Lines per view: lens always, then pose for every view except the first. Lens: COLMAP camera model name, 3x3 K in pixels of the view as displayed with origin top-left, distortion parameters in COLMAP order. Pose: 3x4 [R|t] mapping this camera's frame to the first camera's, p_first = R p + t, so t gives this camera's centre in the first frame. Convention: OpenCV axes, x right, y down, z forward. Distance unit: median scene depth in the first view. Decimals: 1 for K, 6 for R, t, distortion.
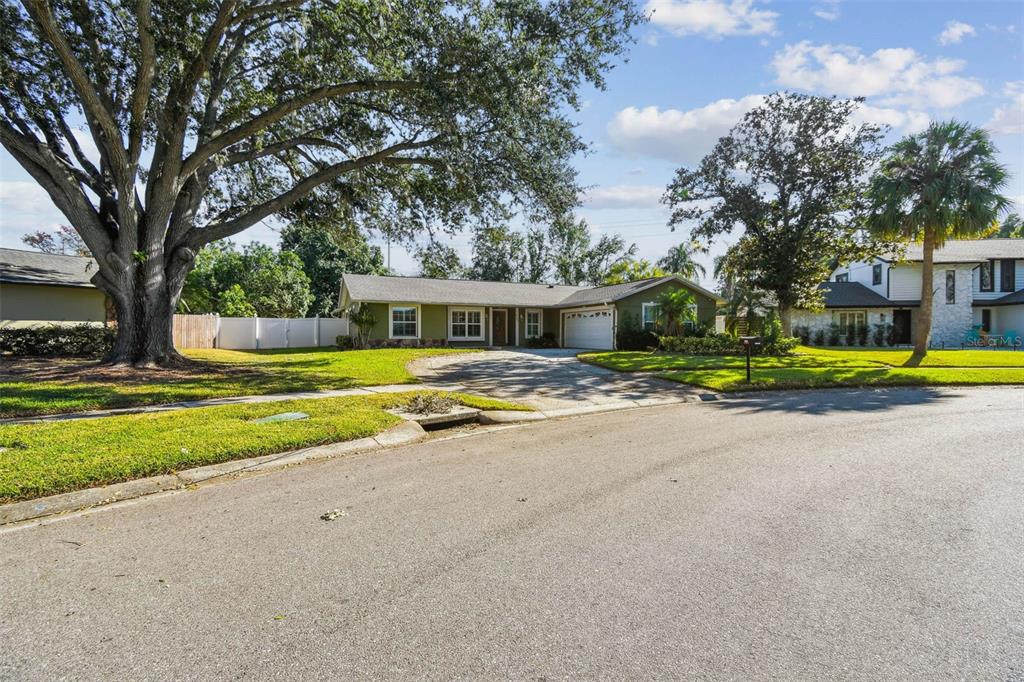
lens RADIAL K [[450.6, 0, 509.1], [0, 450.6, 338.5], [0, 0, 1]] dist [0.028509, -0.024595]
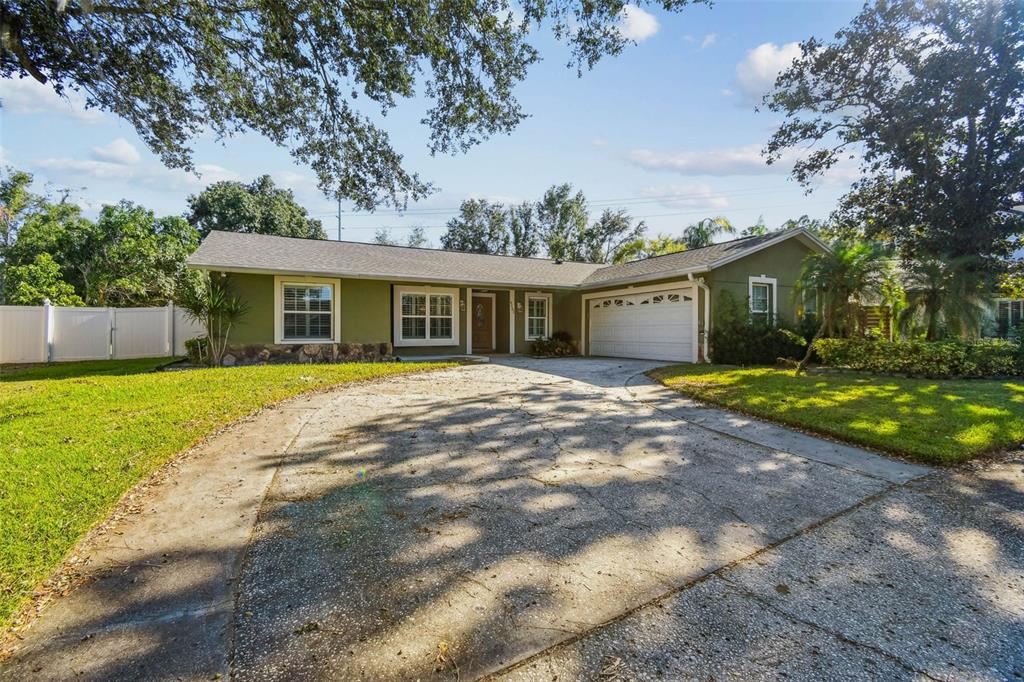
lens RADIAL K [[450.6, 0, 509.1], [0, 450.6, 338.5], [0, 0, 1]] dist [0.028509, -0.024595]
pose [[0.998071, -0.003062, 0.062010, -0.023976], [0.002965, 0.999994, 0.001658, -0.004690], [-0.062014, -0.001471, 0.998074, 0.387091]]
